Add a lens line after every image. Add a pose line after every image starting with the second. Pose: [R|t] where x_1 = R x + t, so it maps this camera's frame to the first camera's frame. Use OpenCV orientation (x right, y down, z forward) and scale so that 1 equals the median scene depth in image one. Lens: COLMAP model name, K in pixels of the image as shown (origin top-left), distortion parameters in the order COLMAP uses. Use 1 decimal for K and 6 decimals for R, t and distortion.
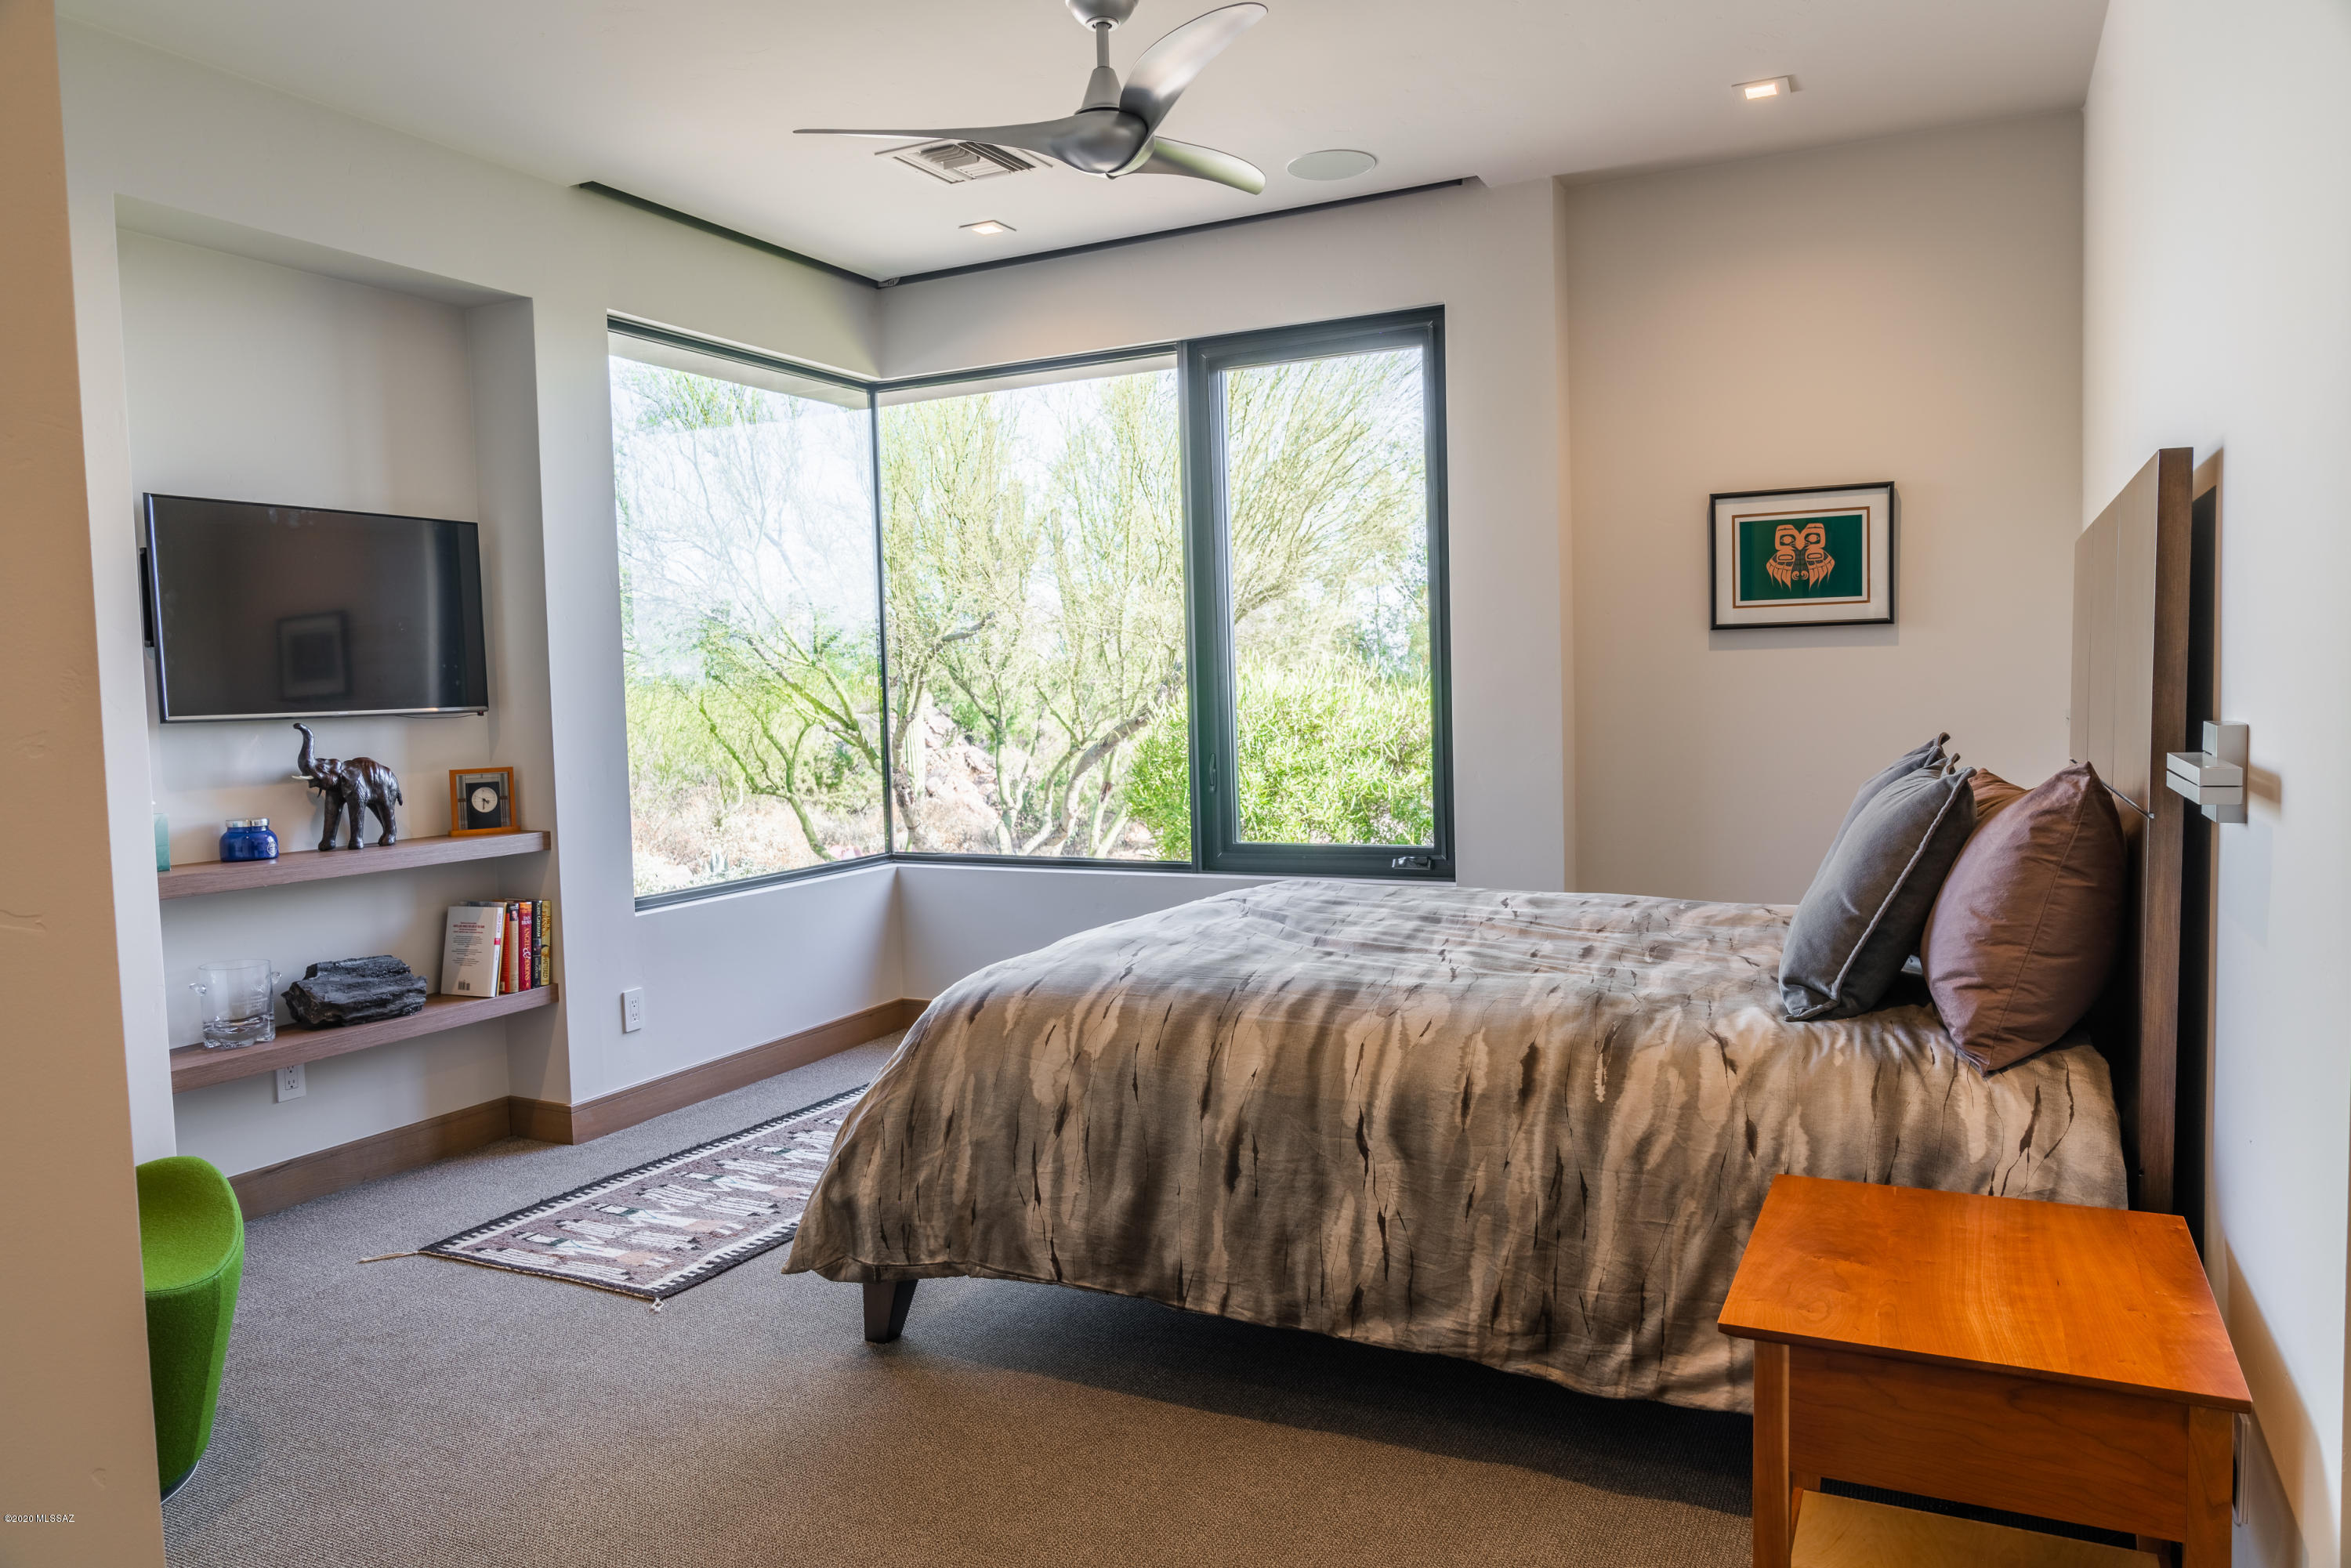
lens RADIAL K [[1591.9, 0, 1175.5], [0, 1591.9, 784.0], [0, 0, 1]] dist [-0.008174, 0.000371]
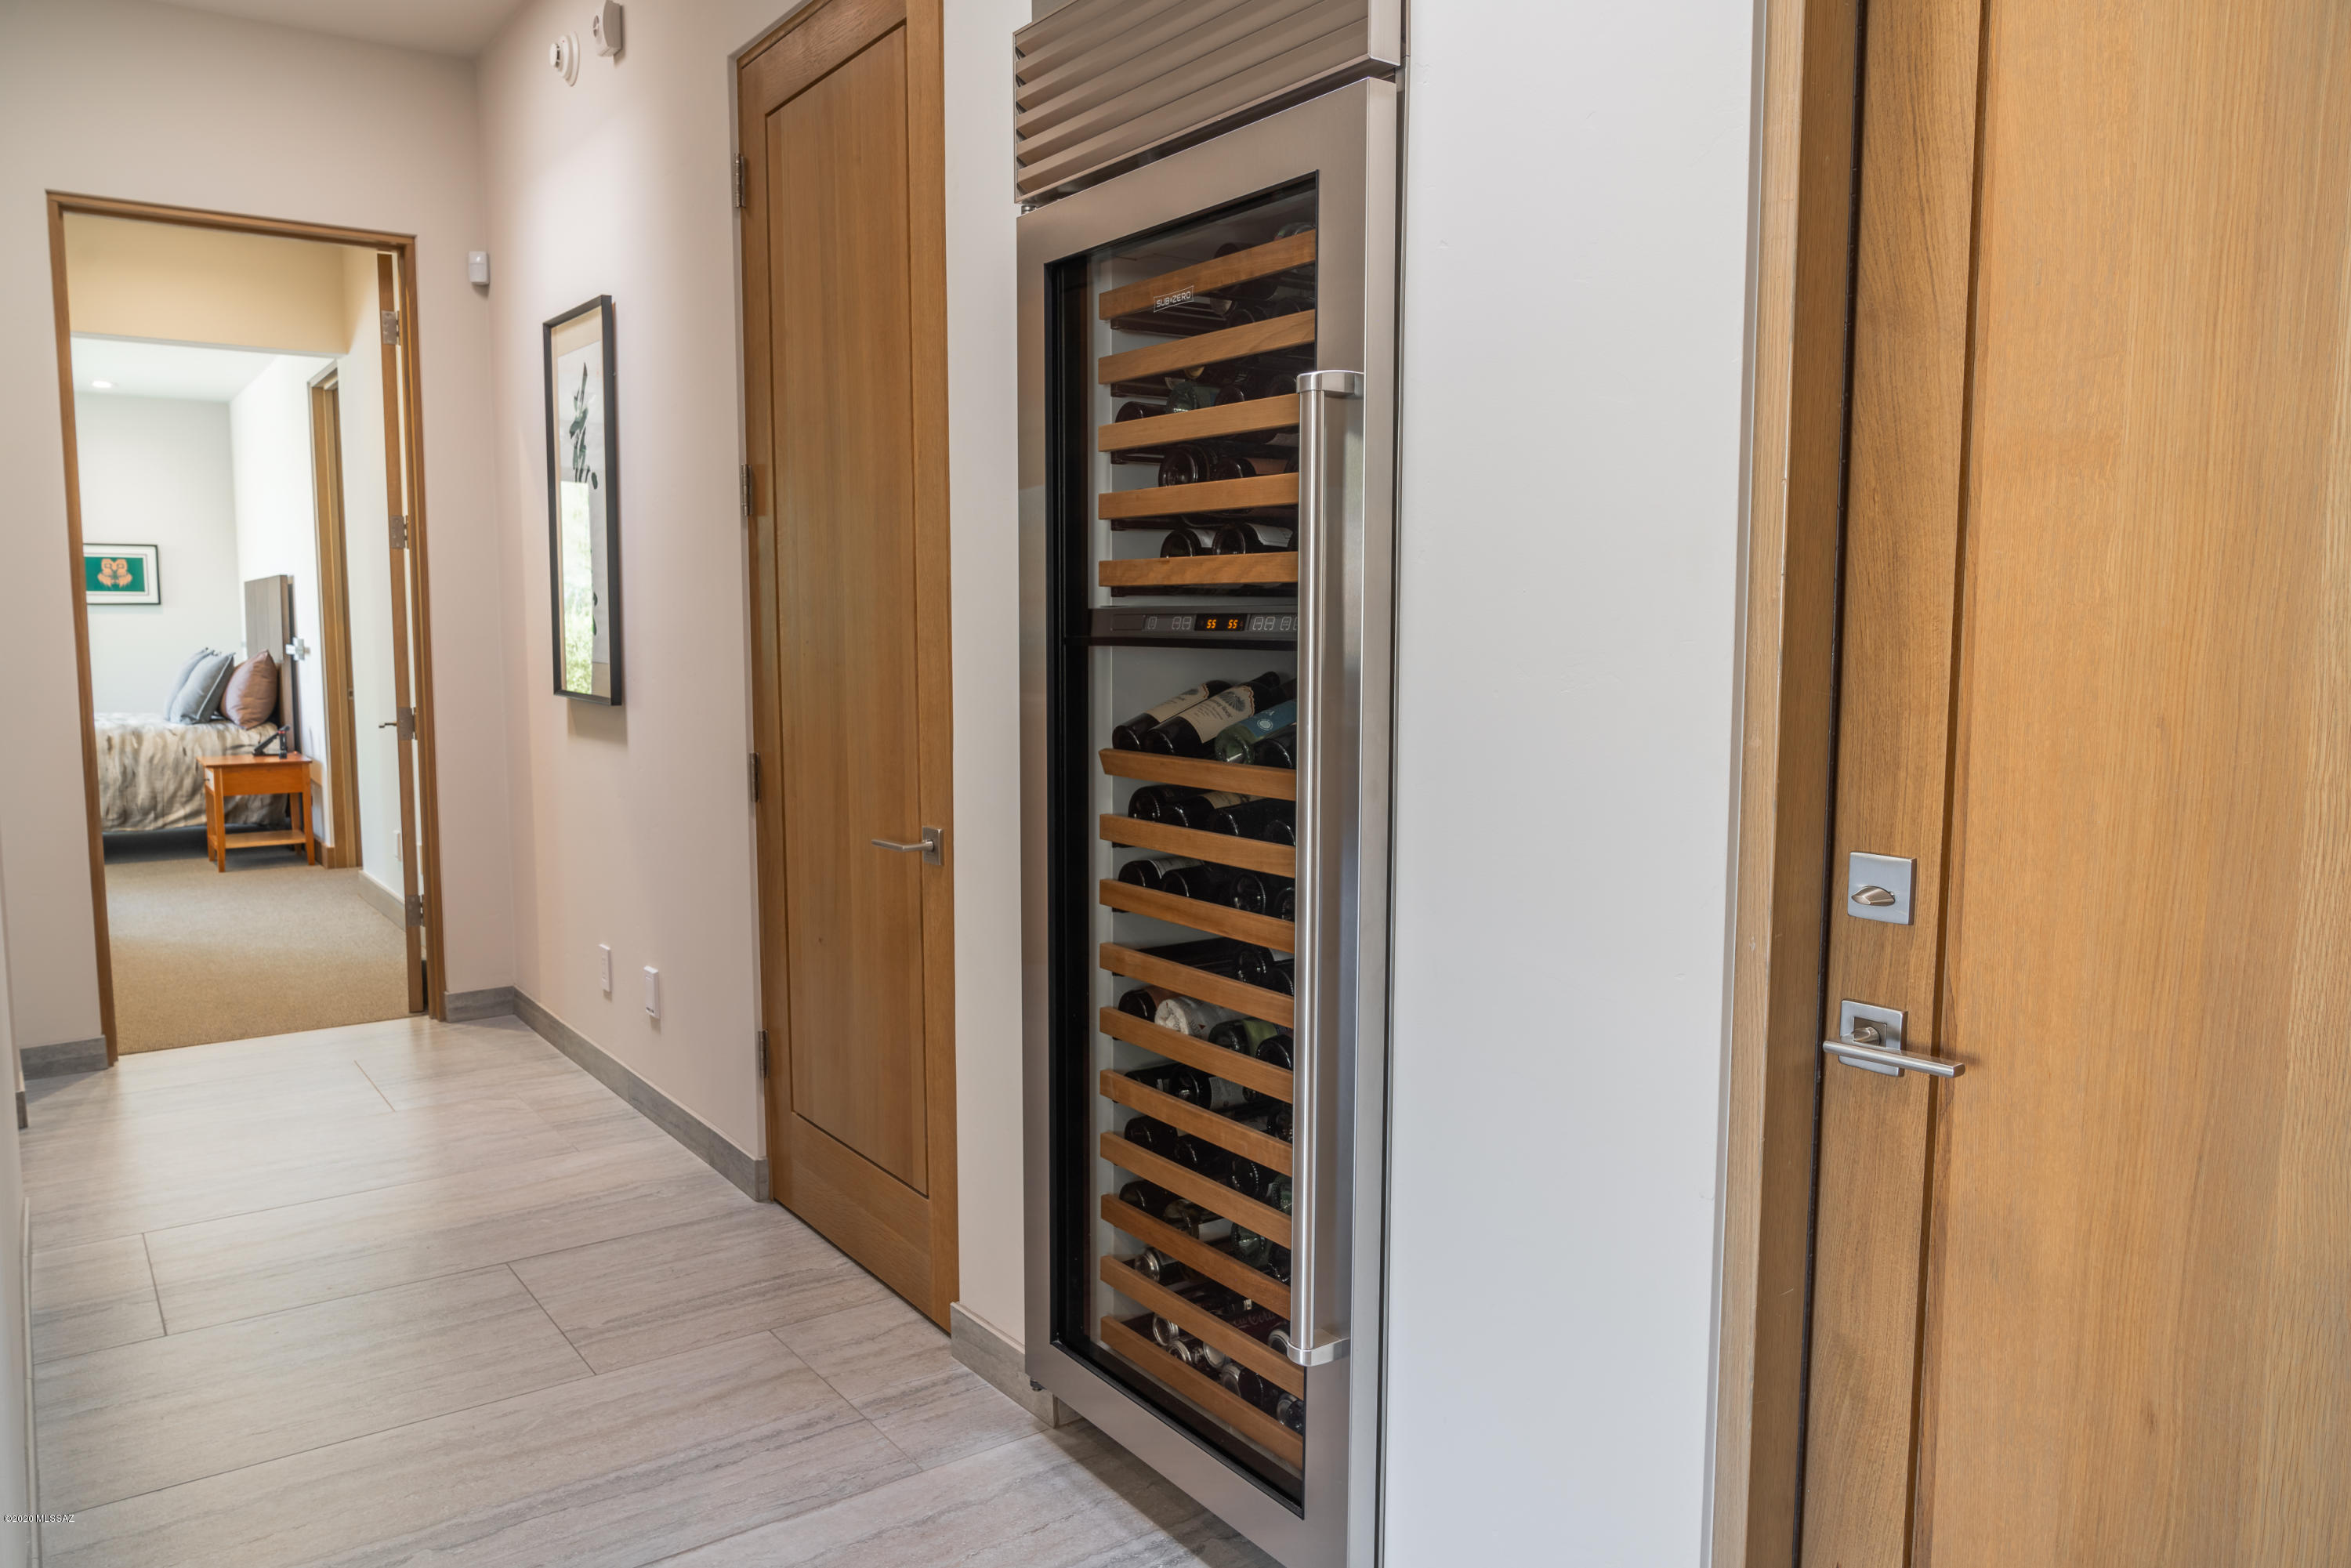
lens RADIAL K [[1591.9, 0, 1175.5], [0, 1591.9, 784.0], [0, 0, 1]] dist [-0.008174, 0.000371]
pose [[0.474233, -0.072885, 0.877377, -1.724771], [0.050723, 0.997174, 0.055420, 0.203110], [-0.878937, 0.018221, 0.476589, -2.681283]]
